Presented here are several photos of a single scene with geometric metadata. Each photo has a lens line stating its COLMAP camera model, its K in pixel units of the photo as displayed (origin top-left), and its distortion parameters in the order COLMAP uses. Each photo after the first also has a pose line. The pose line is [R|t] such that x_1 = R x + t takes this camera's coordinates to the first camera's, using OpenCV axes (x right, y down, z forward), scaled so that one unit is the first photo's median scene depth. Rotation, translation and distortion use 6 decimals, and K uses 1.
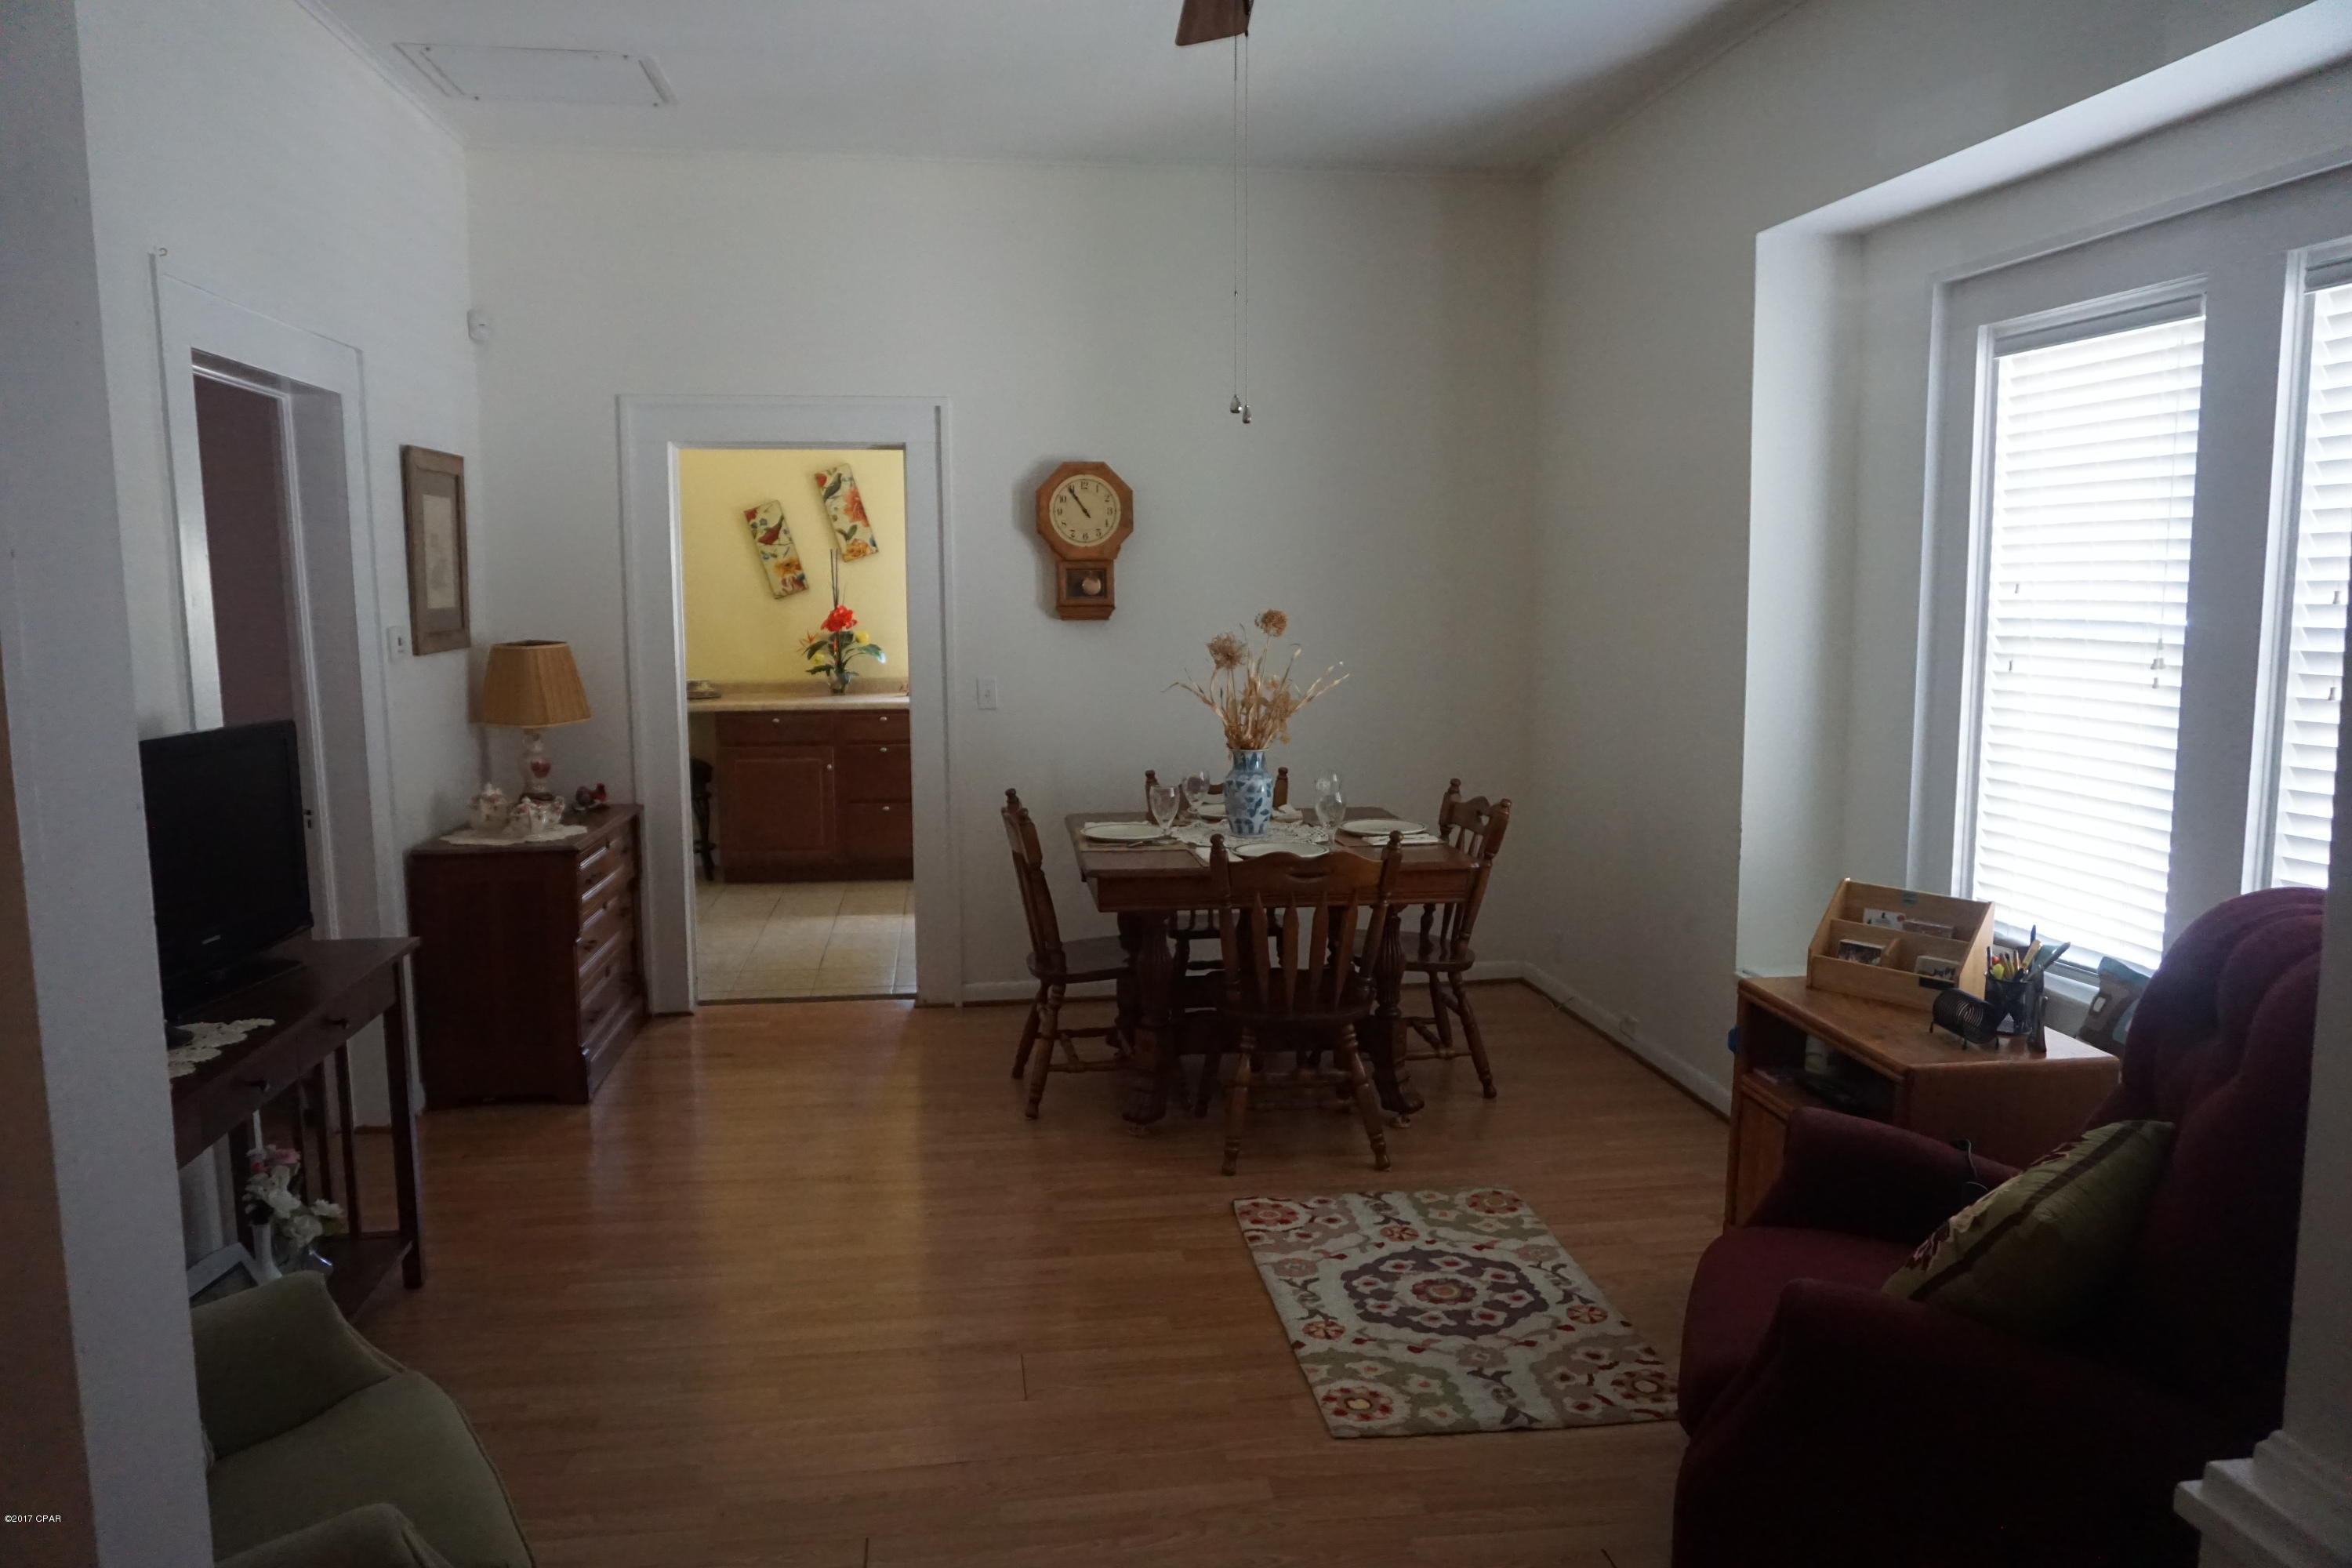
lens RADIAL K [[1555.6, 0, 1176.0], [0, 1555.6, 784.0], [0, 0, 1]] dist [-0.071136, 0.052448]
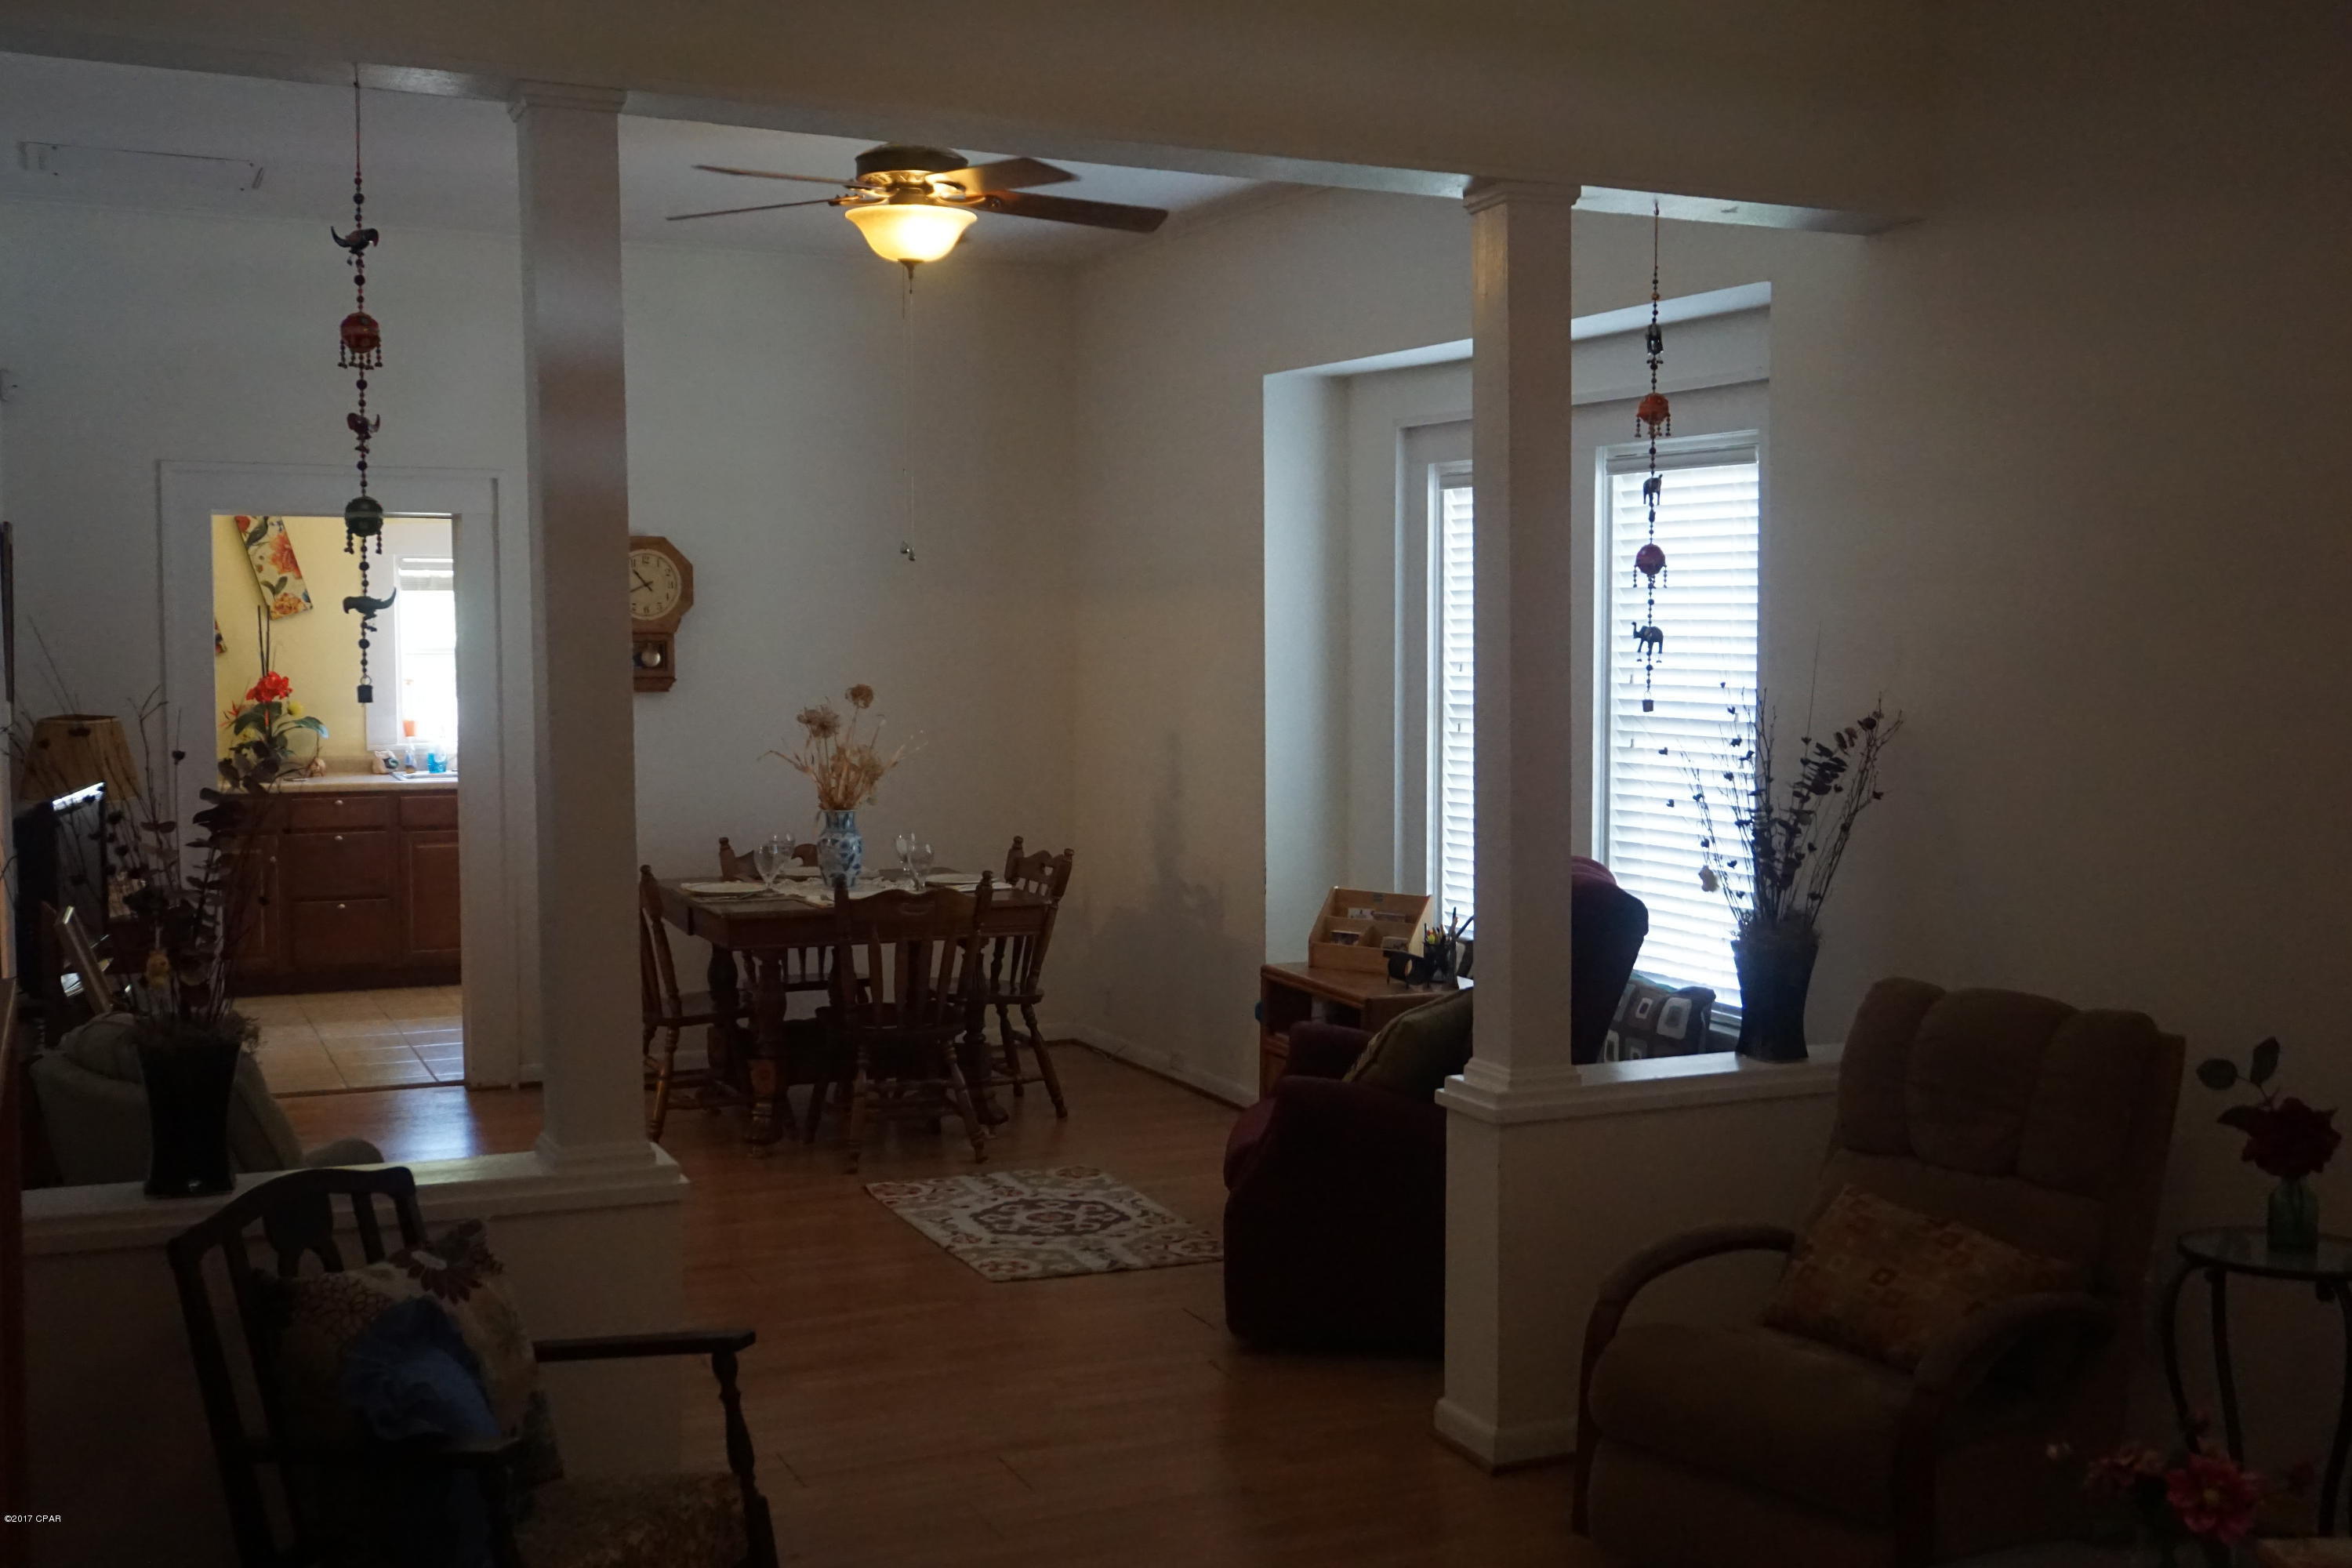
lens RADIAL K [[2496.8, 0, 1176.0], [0, 2496.8, 784.0], [0, 0, 1]] dist [0.001645, -0.002266]
pose [[0.956489, -0.013464, 0.291457, -0.270021], [0.031091, 0.997950, -0.055932, 0.073446], [-0.290106, 0.062560, 0.954947, -0.854350]]
